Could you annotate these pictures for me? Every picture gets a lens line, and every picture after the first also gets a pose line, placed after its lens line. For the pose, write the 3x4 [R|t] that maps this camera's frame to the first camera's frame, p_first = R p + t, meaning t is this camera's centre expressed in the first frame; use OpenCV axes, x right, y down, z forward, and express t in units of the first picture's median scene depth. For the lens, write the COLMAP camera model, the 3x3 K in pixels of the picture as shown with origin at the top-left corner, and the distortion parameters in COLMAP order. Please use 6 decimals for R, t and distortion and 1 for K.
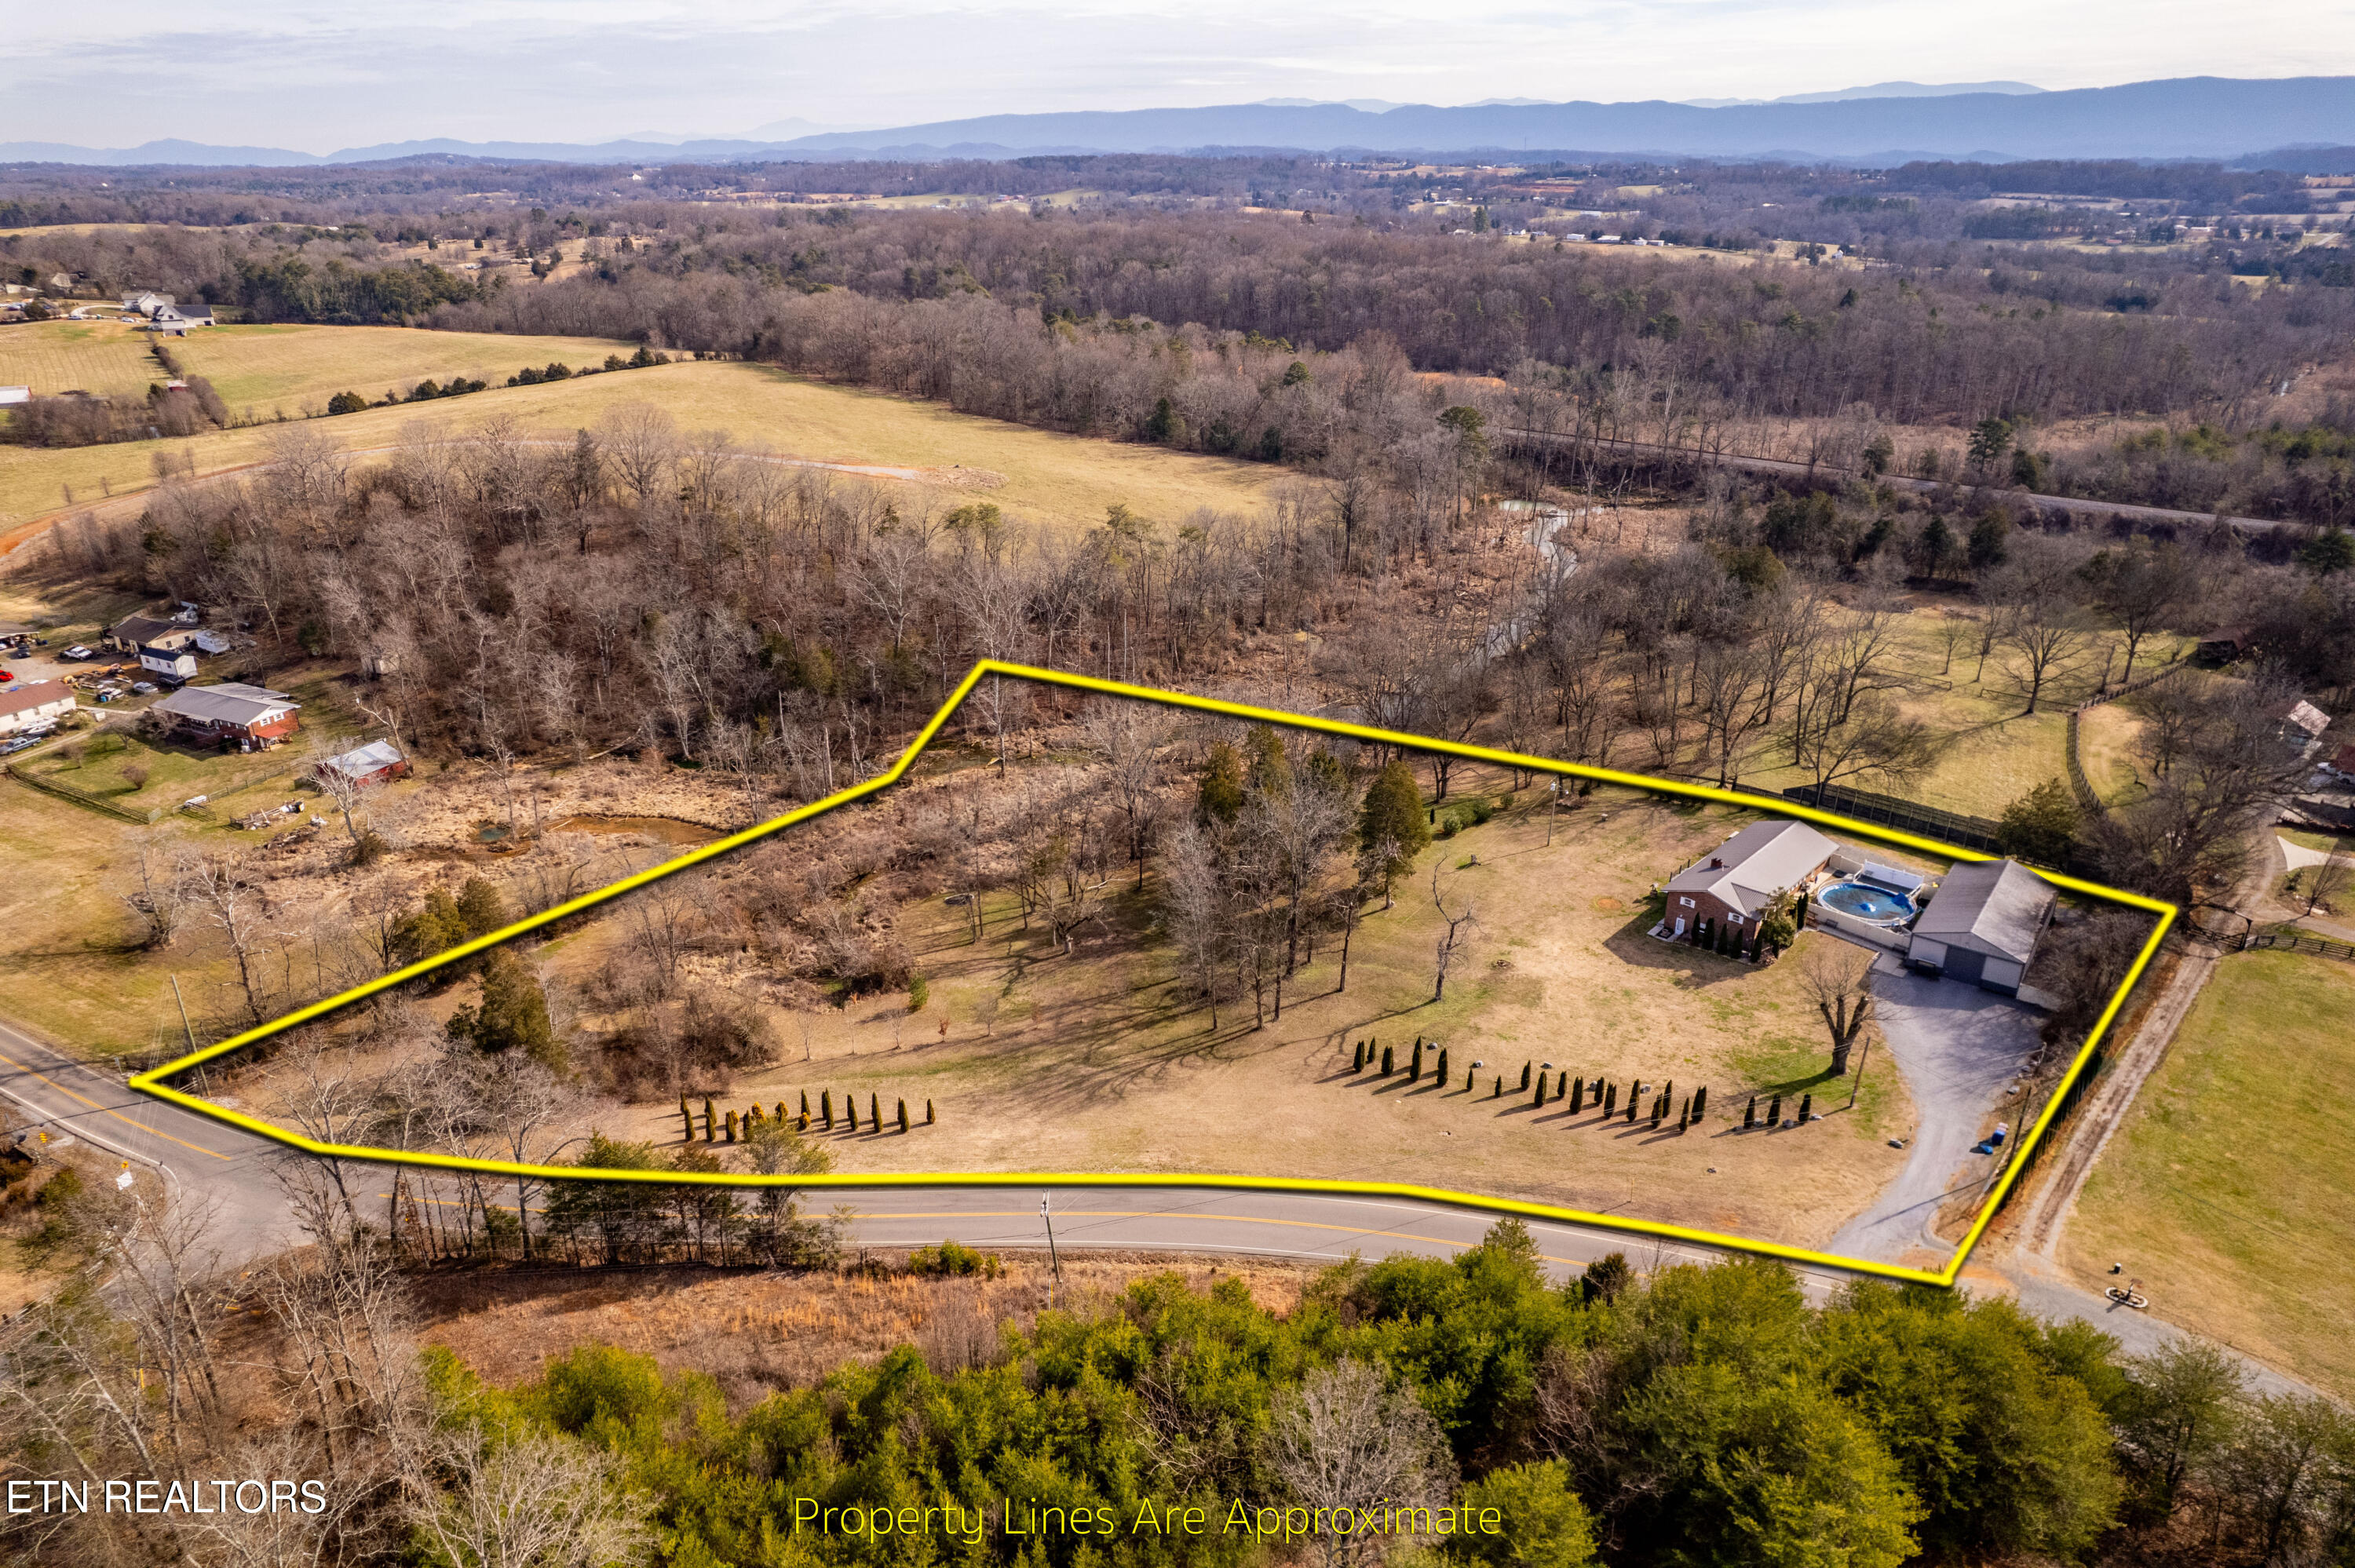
lens RADIAL K [[1506.6, 0, 1173.6], [0, 1506.6, 786.2], [0, 0, 1]] dist [-0.076549, 0.067493]
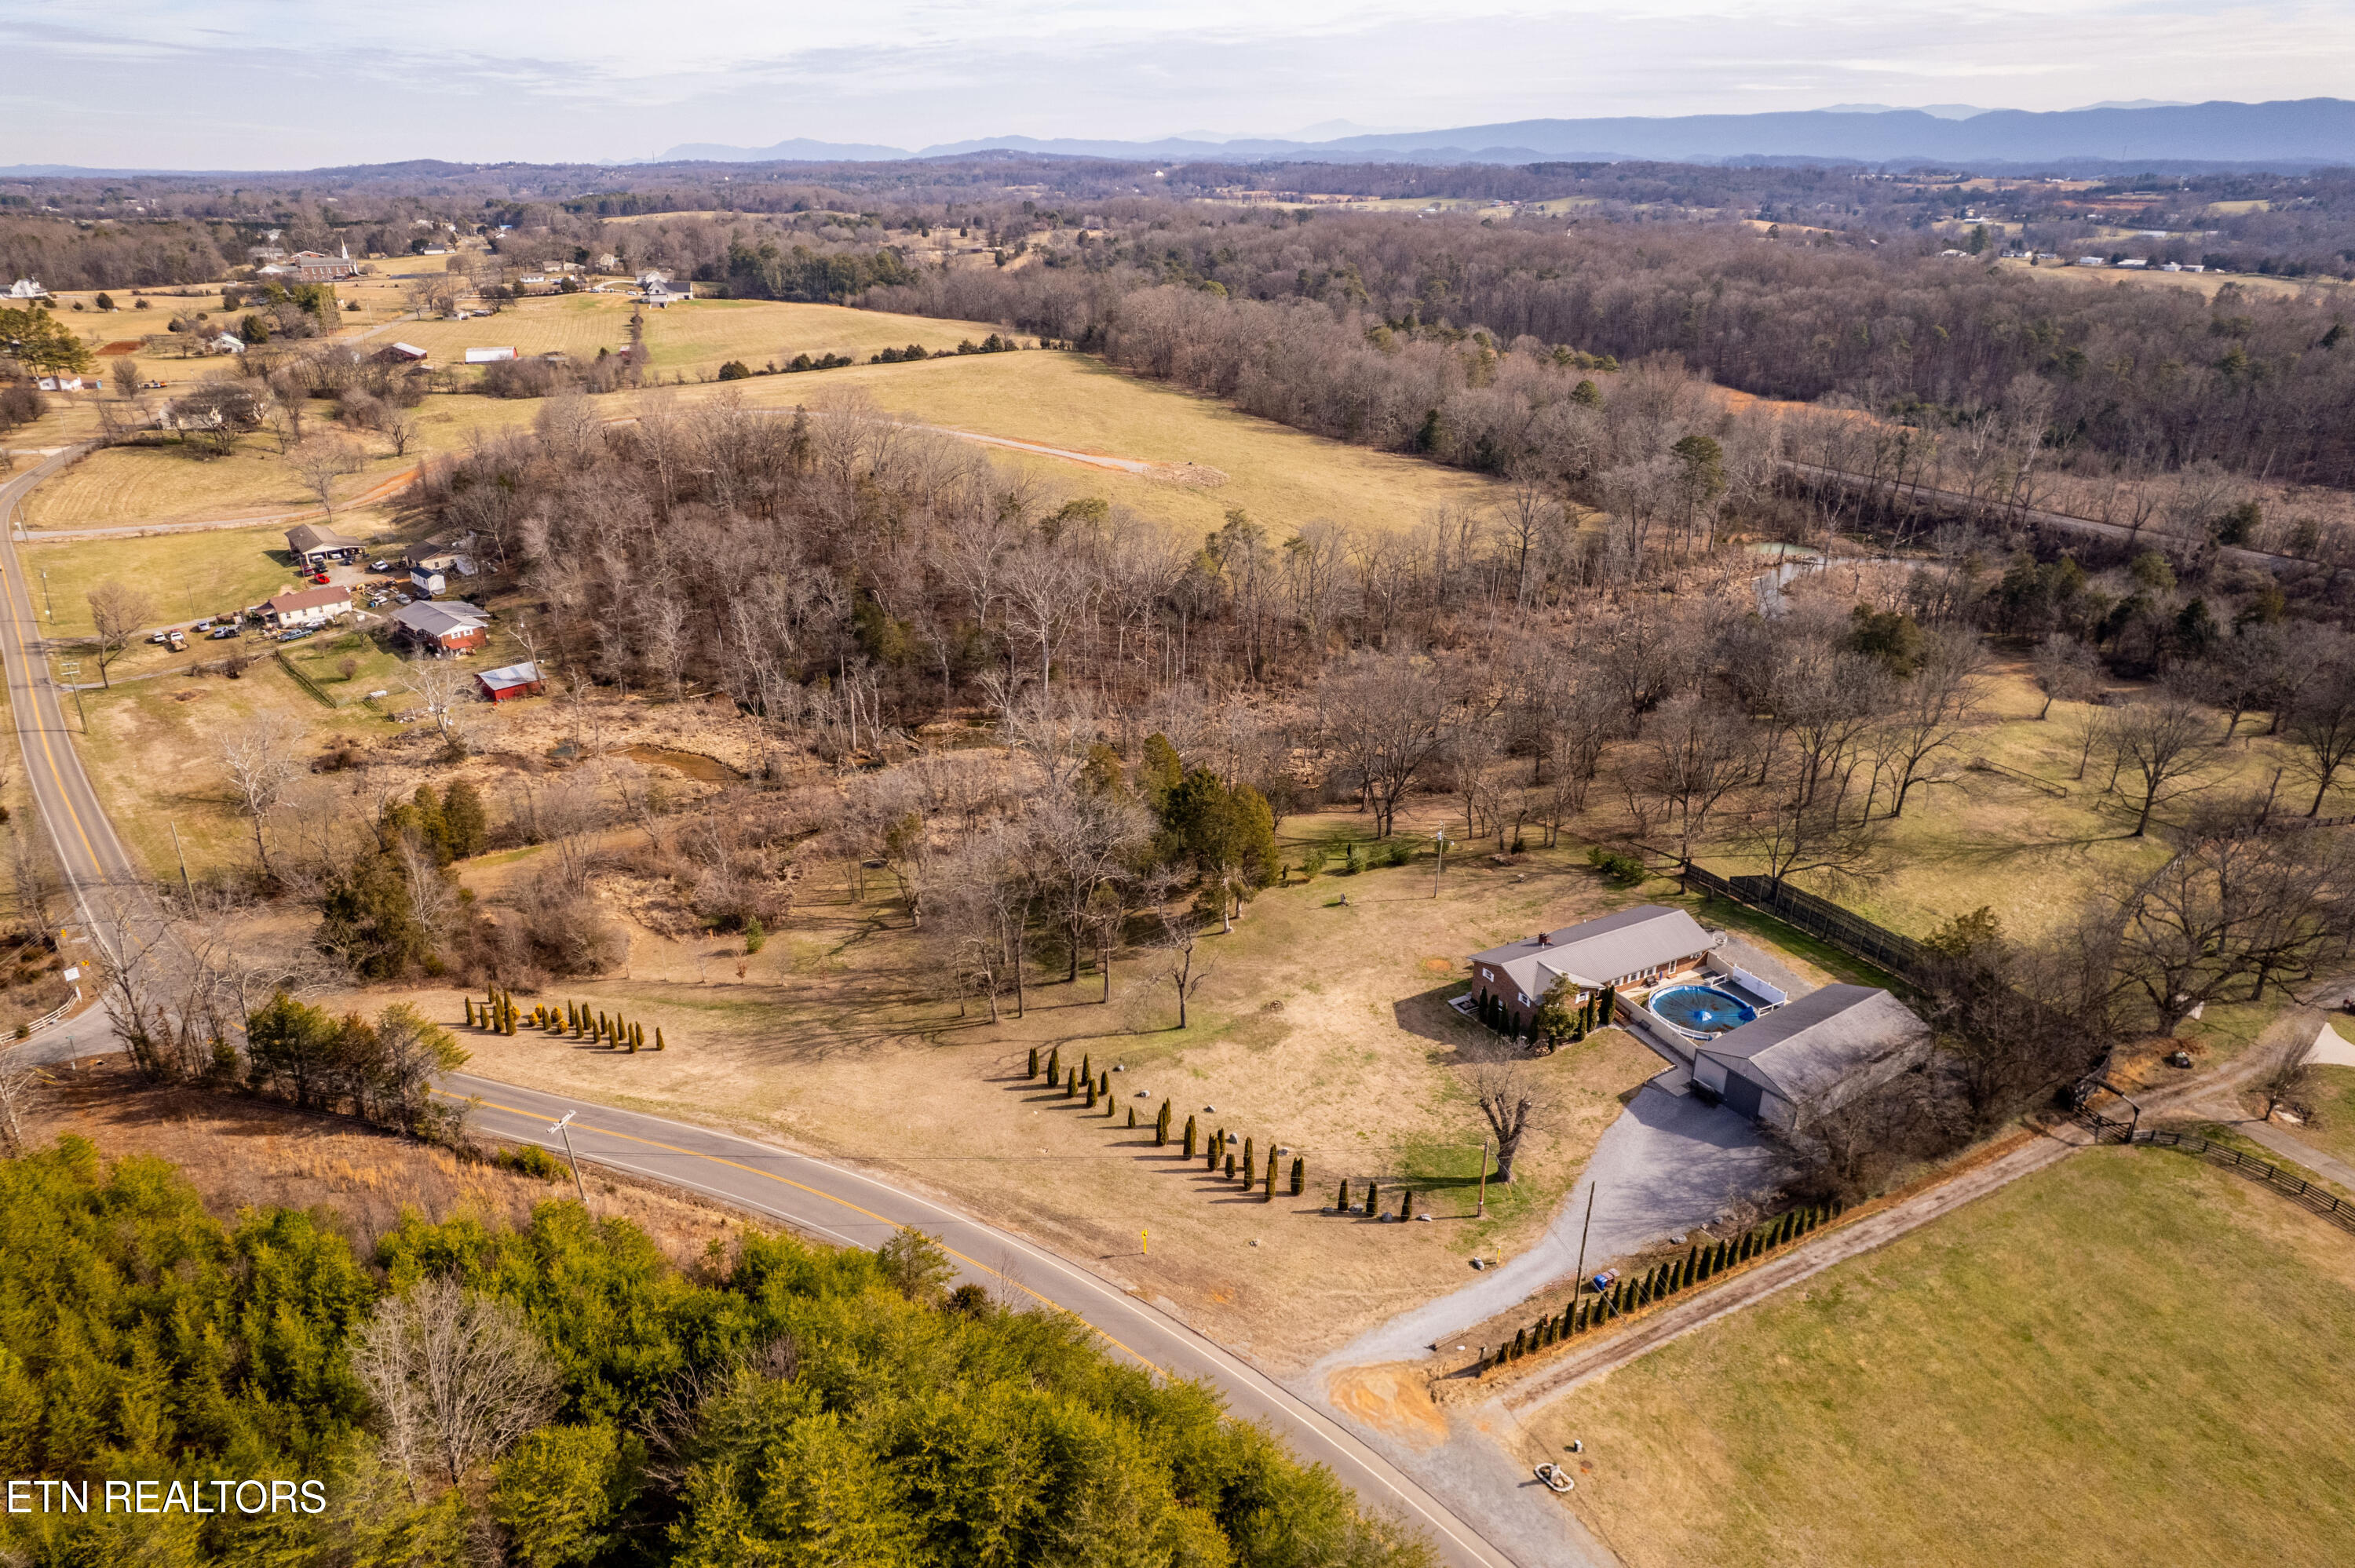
lens RADIAL K [[1506.6, 0, 1169.8], [0, 1506.6, 778.8], [0, 0, 1]] dist [-0.076549, 0.067493]
pose [[0.946380, 0.128474, -0.296409, 0.221959], [-0.130243, 0.991385, 0.013859, -0.015813], [0.295636, 0.025489, 0.954961, 0.029448]]
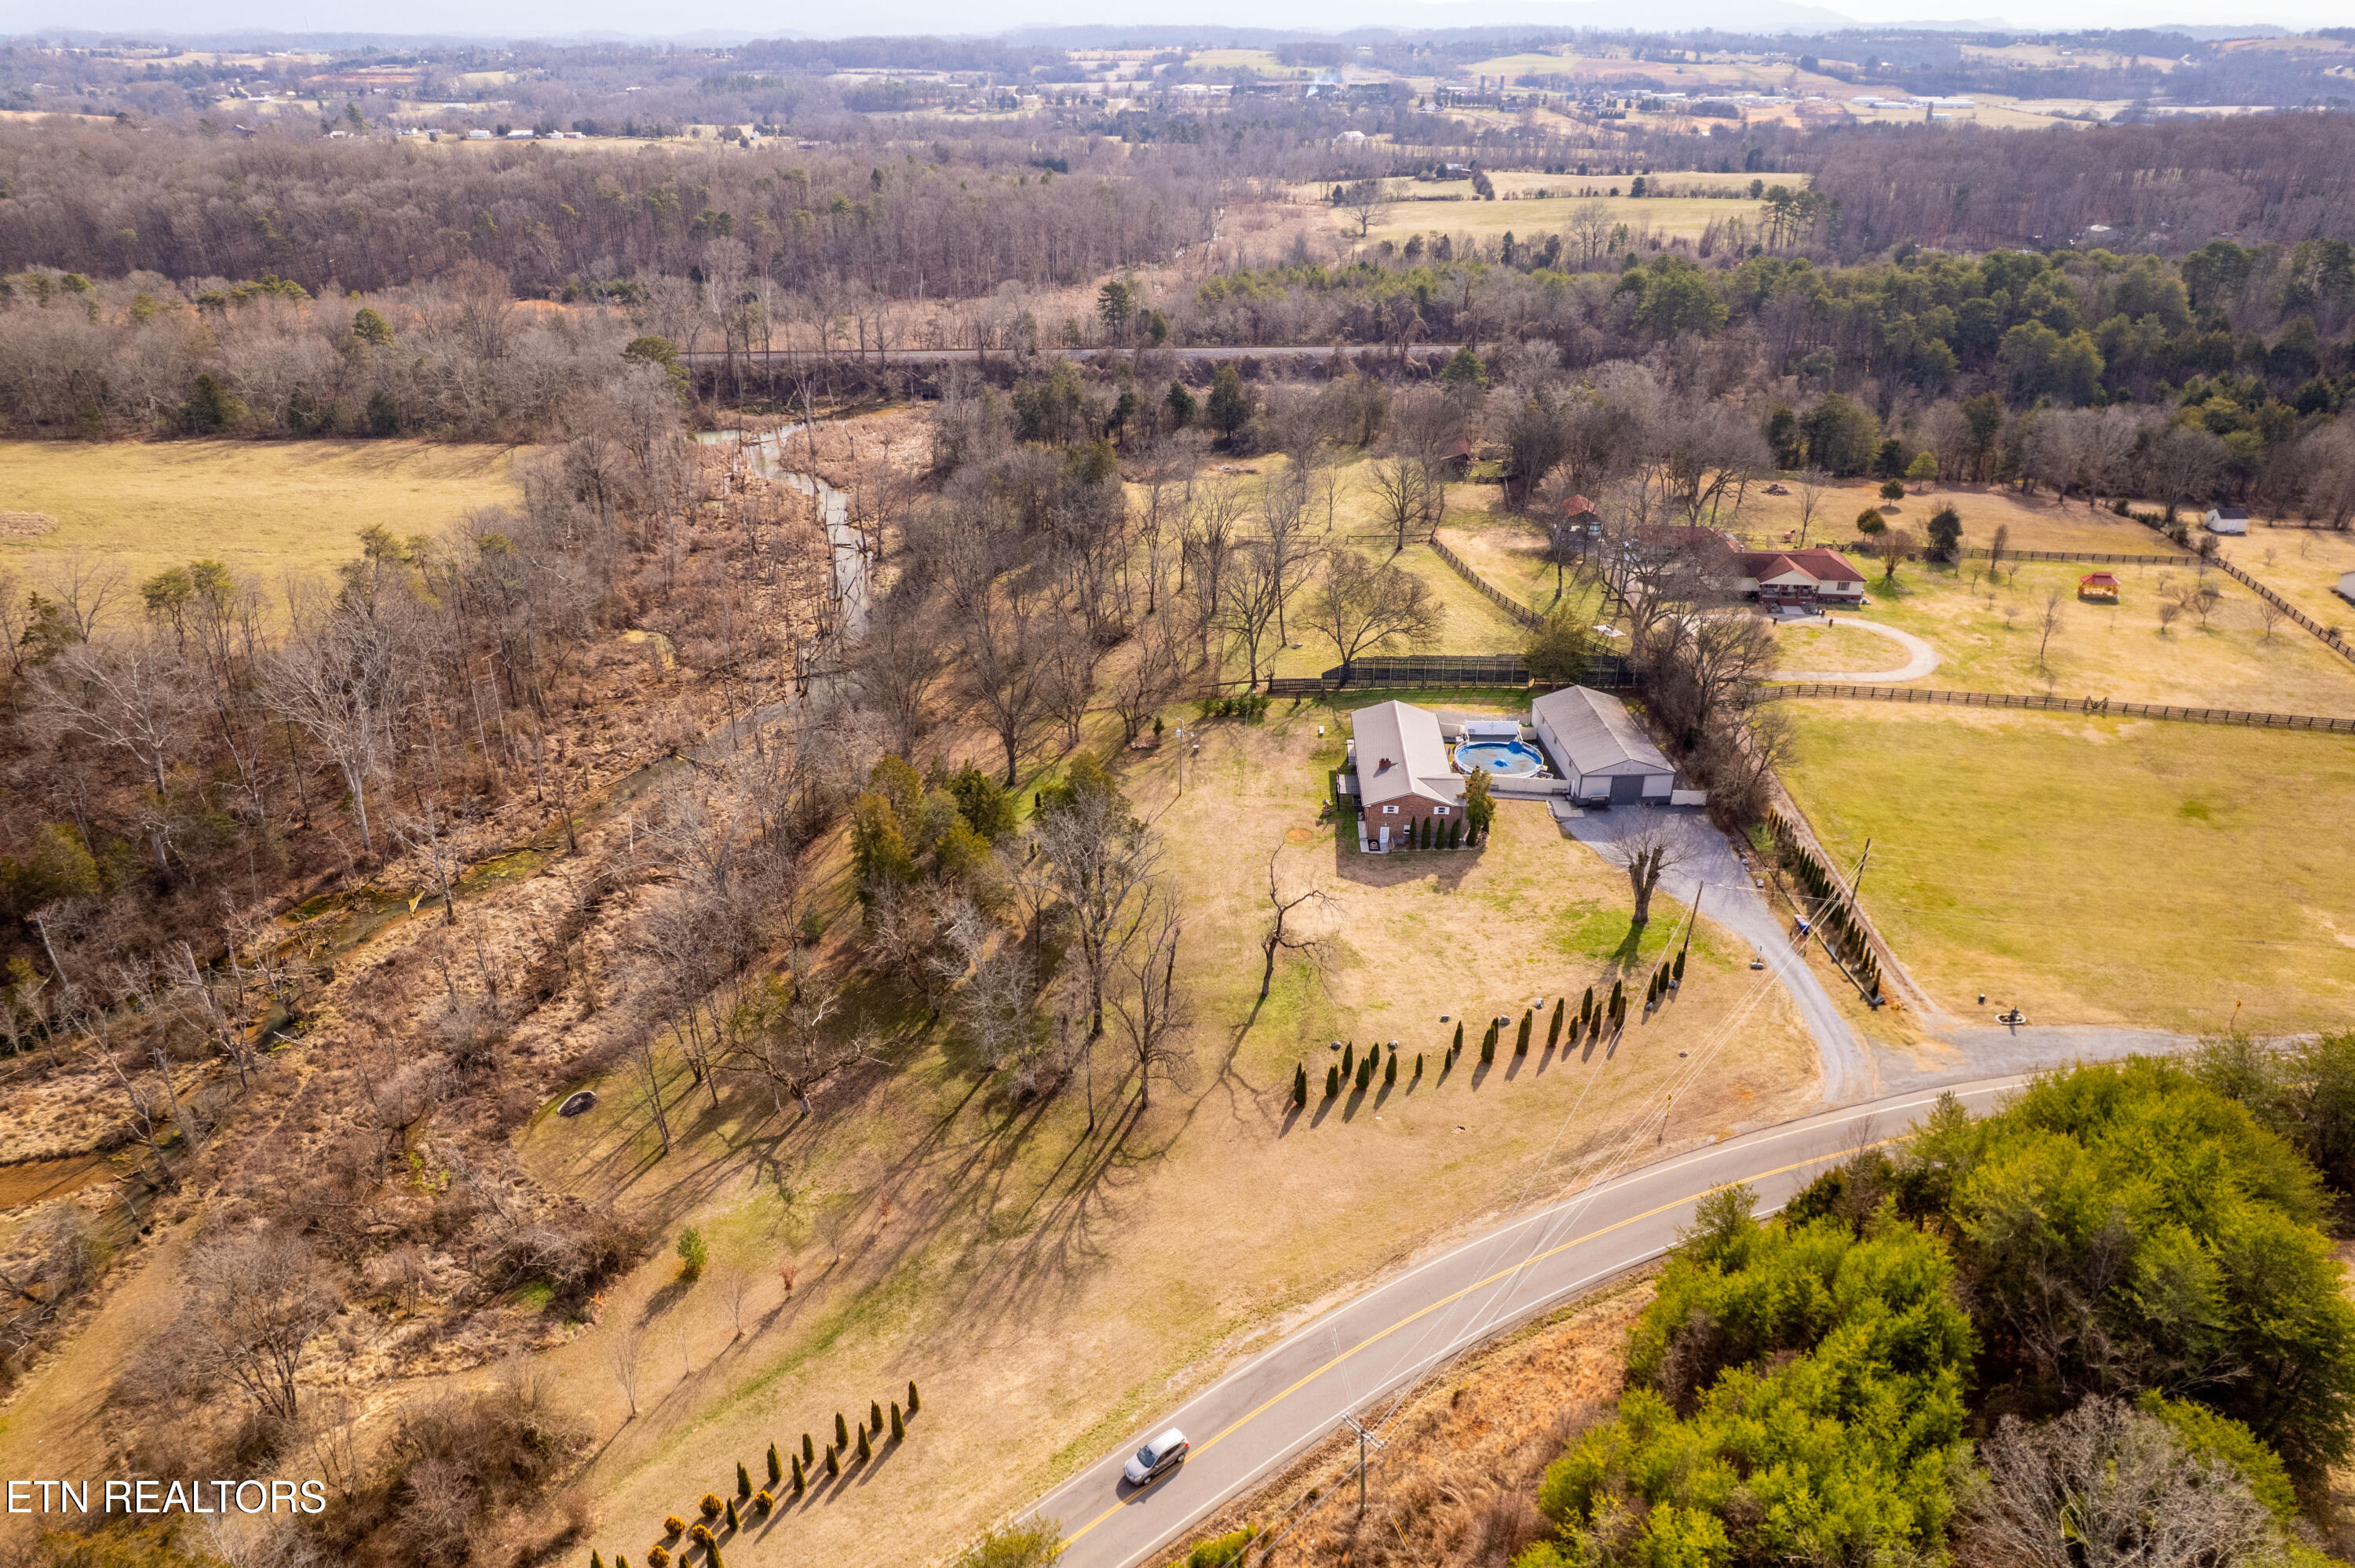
lens RADIAL K [[1506.6, 0, 1181.0], [0, 1506.6, 781.7], [0, 0, 1]] dist [-0.076549, 0.067493]
pose [[0.761561, -0.290407, 0.579386, -0.180777], [0.252336, 0.956308, 0.147655, -0.065909], [-0.596952, 0.033751, 0.801567, 0.148308]]
